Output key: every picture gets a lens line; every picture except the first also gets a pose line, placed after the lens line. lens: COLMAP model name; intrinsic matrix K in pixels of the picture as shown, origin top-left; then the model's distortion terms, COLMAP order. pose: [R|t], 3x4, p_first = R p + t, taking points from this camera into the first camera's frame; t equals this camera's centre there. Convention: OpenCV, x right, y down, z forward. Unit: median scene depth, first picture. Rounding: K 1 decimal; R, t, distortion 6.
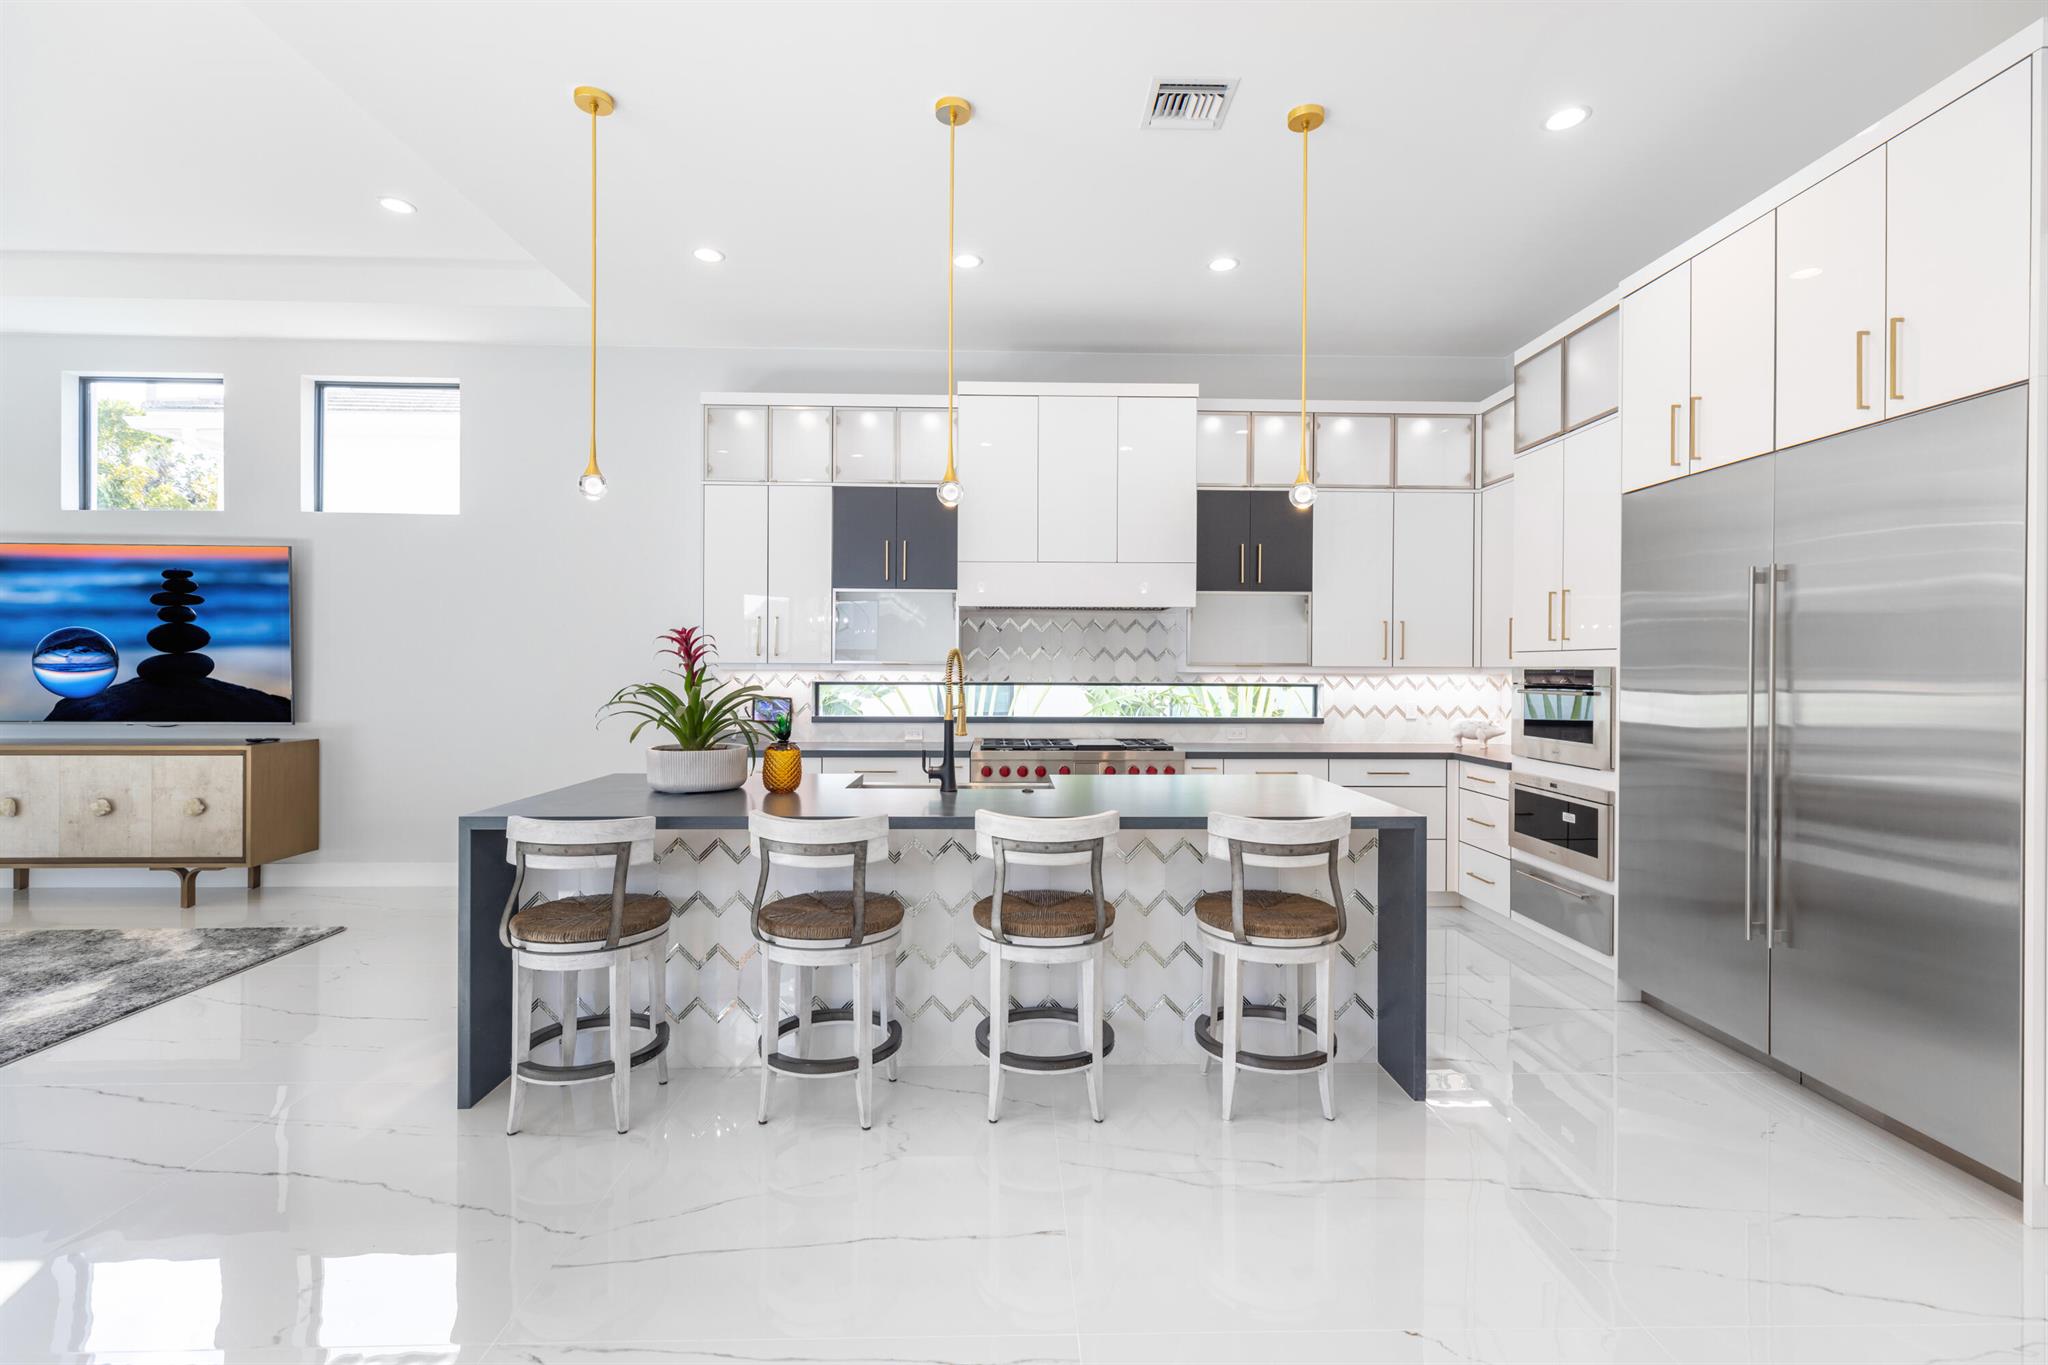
lens RADIAL K [[912.9, 0, 1028.7], [0, 912.9, 669.3], [0, 0, 1]] dist [0.009788, -0.007061]
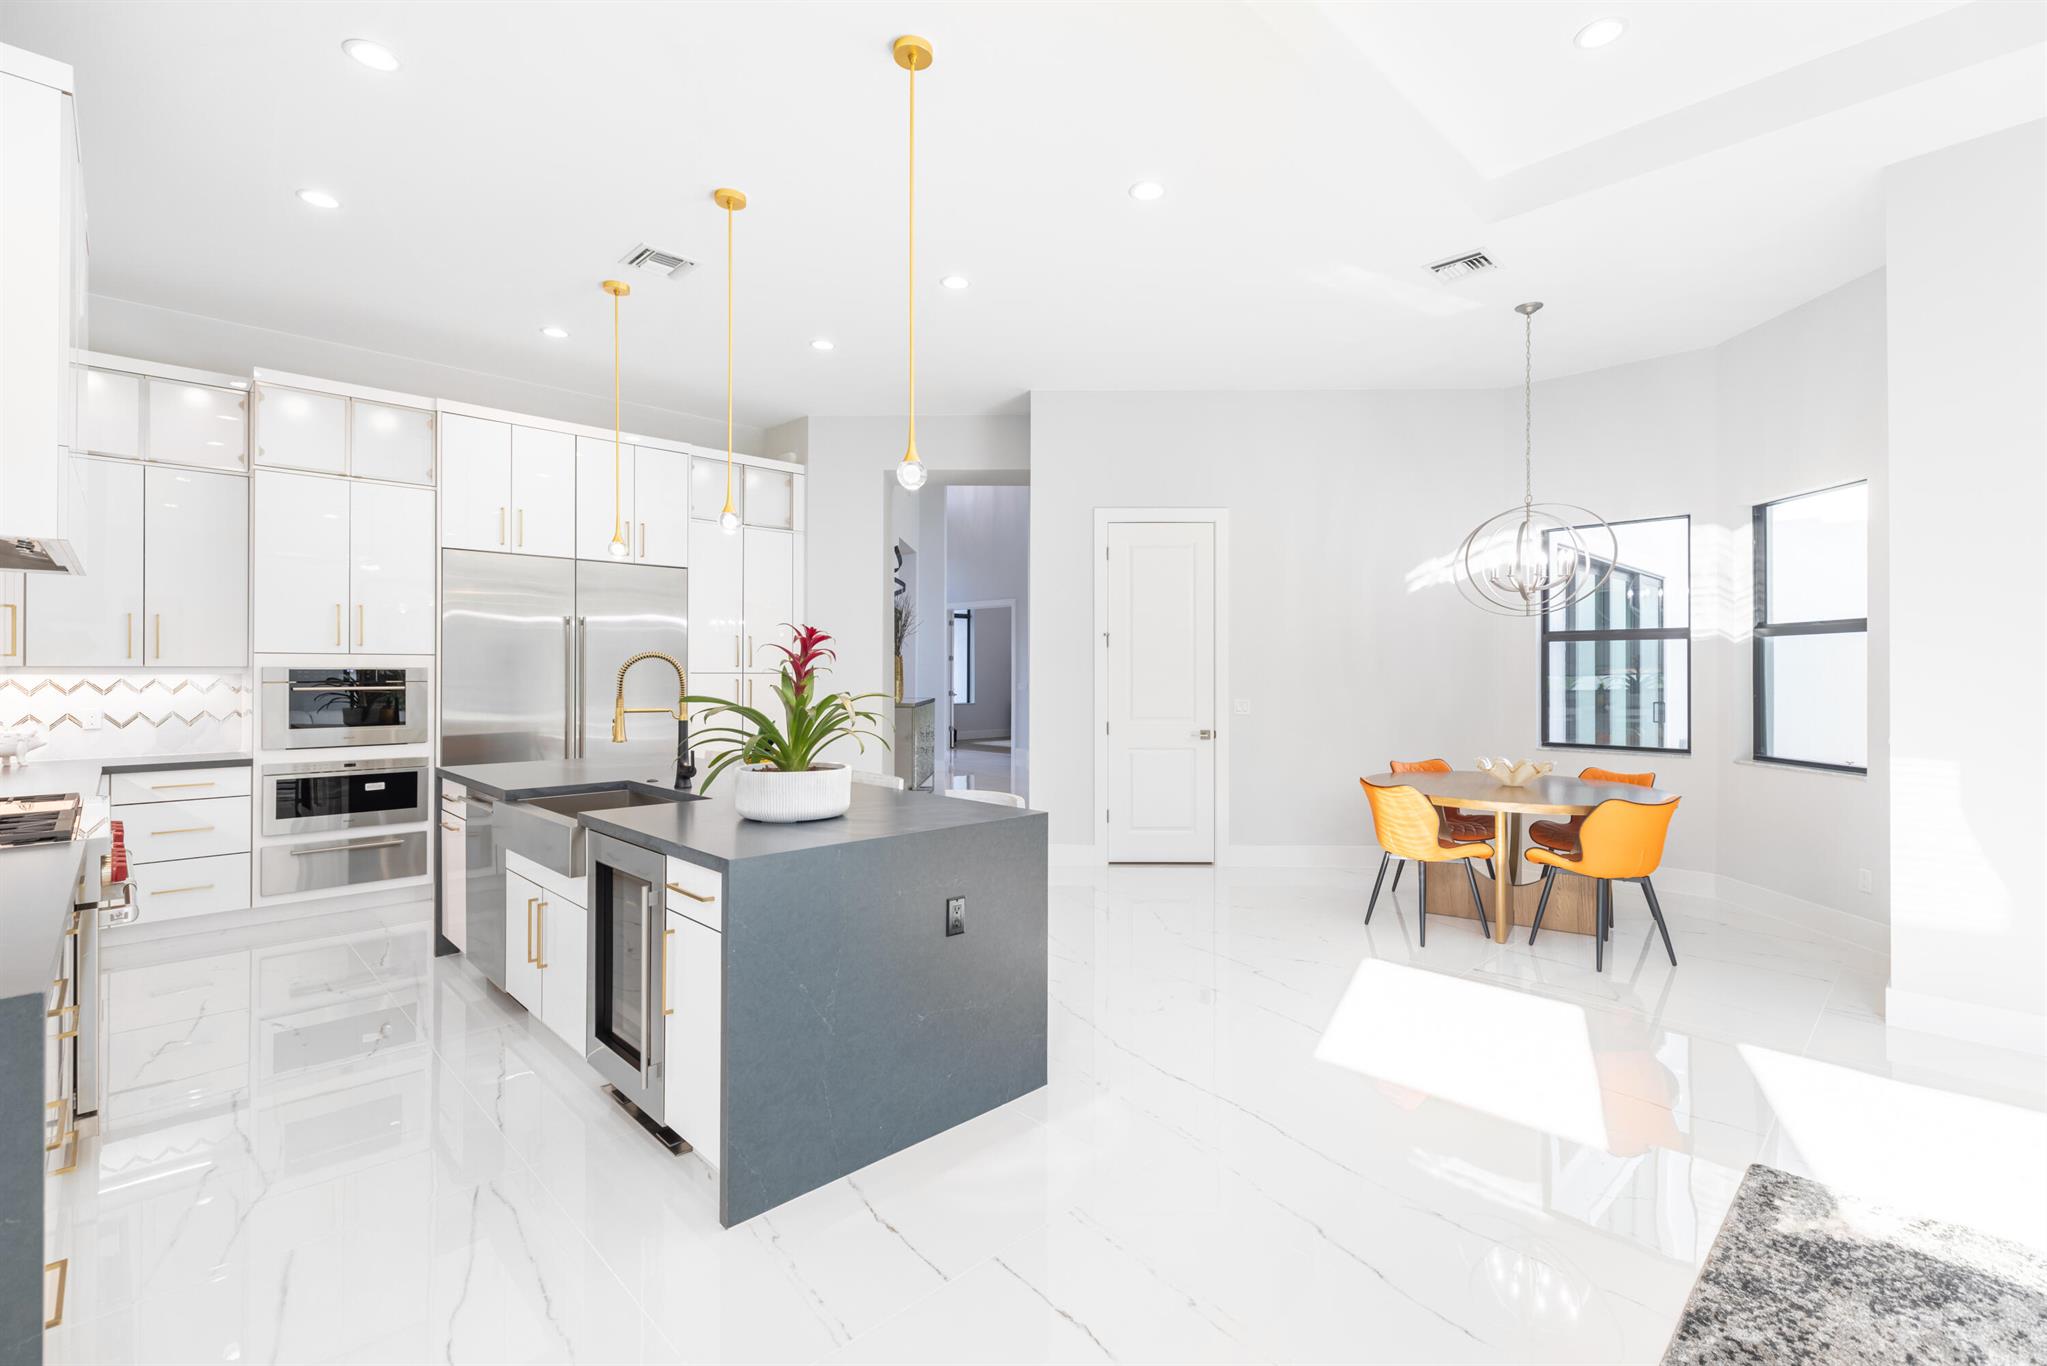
lens RADIAL K [[915.1, 0, 1029.1], [0, 915.1, 667.0], [0, 0, 1]] dist [0.003676, 0.000680]
pose [[-0.679474, -0.003052, 0.733693, -0.717580], [-0.003176, 0.999994, 0.001219, -0.005986], [-0.733692, -0.001501, -0.679480, 0.899698]]
